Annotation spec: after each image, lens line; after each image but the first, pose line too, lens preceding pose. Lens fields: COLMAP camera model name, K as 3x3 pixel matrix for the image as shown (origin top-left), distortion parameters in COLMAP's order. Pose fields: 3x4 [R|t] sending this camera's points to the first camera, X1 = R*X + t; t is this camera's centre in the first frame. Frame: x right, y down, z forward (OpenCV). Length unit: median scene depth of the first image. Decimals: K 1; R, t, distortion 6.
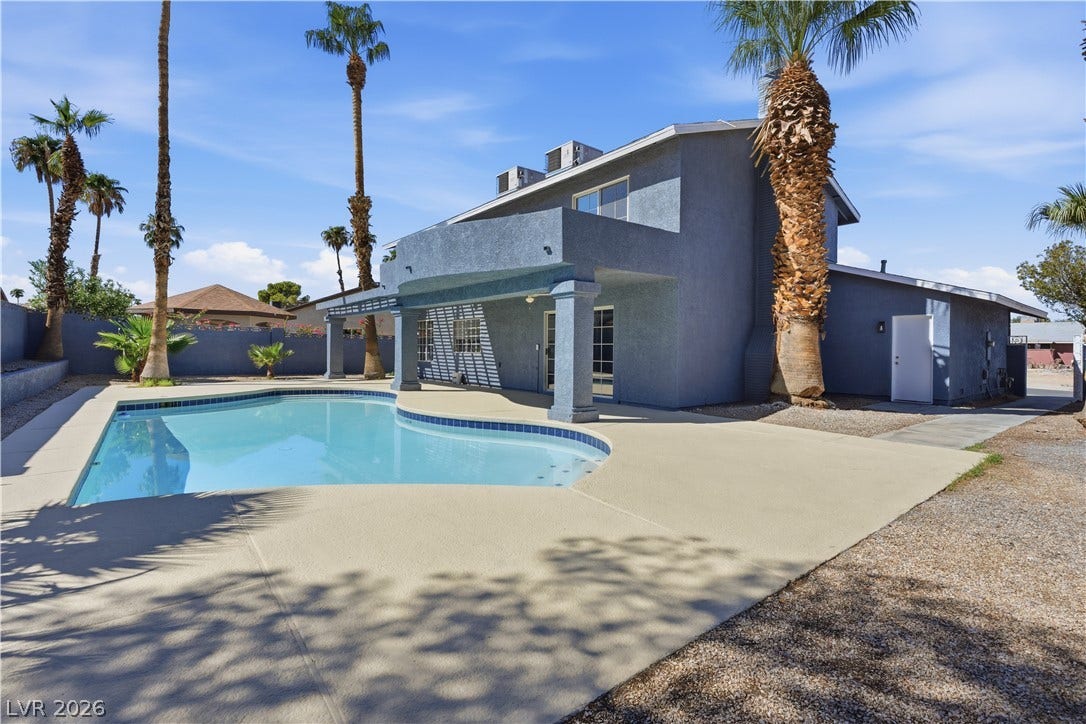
lens RADIAL K [[499.4, 0, 539.5], [0, 499.4, 355.1], [0, 0, 1]] dist [0.001506, -0.000163]
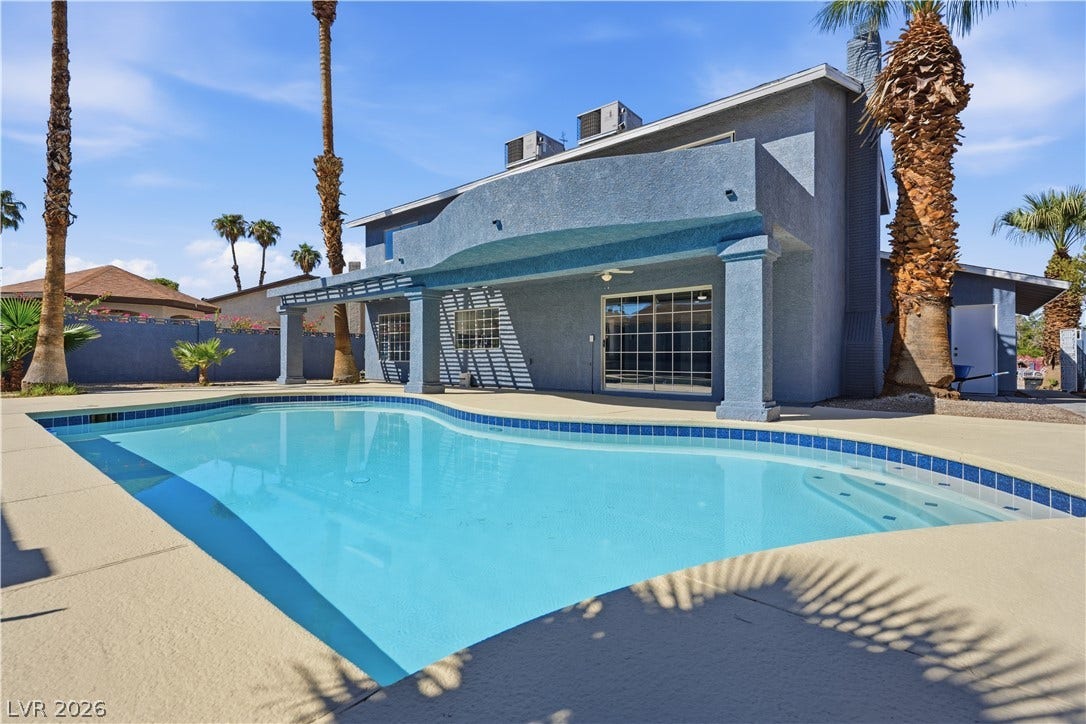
lens RADIAL K [[505.4, 0, 540.9], [0, 505.4, 359.4], [0, 0, 1]] dist [0.000351, 0.000026]
pose [[0.979928, -0.005762, 0.199271, -0.232274], [0.008137, 0.999905, -0.011101, 0.025379], [-0.199188, 0.012499, 0.979882, 0.168631]]
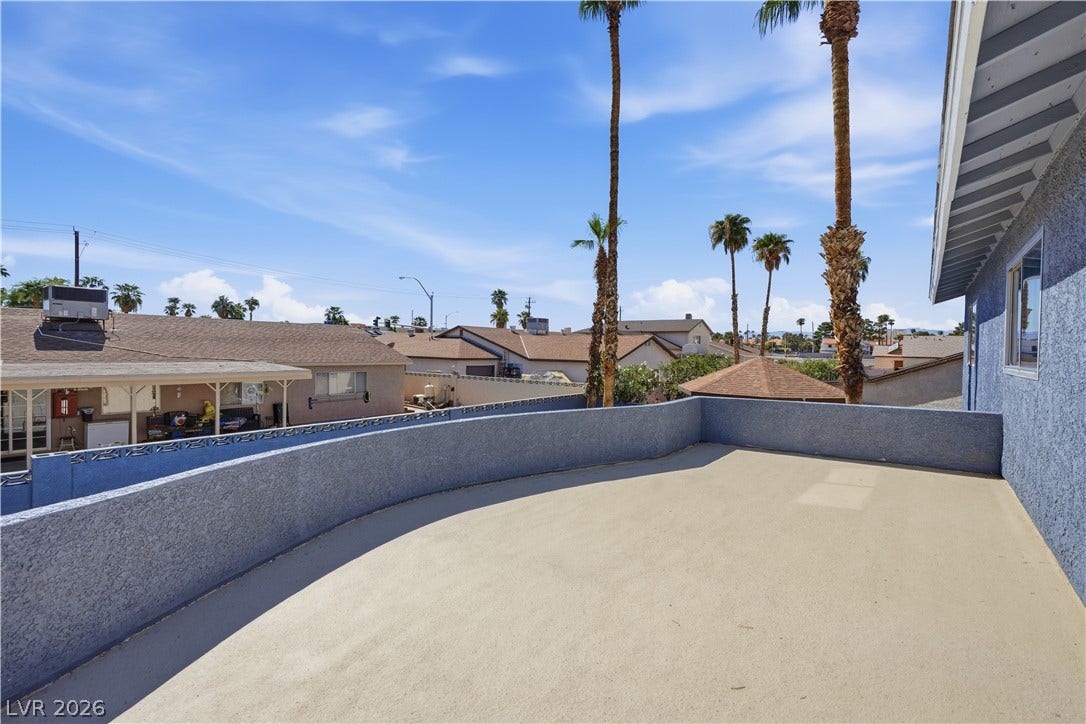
lens RADIAL K [[499.4, 0, 539.5], [0, 499.4, 355.1], [0, 0, 1]] dist [0.001506, -0.000163]
pose [[0.239883, 0.001723, -0.970800, 0.134891], [-0.024474, 0.999691, -0.004273, -0.200801], [0.970493, 0.024785, 0.239851, 0.656226]]
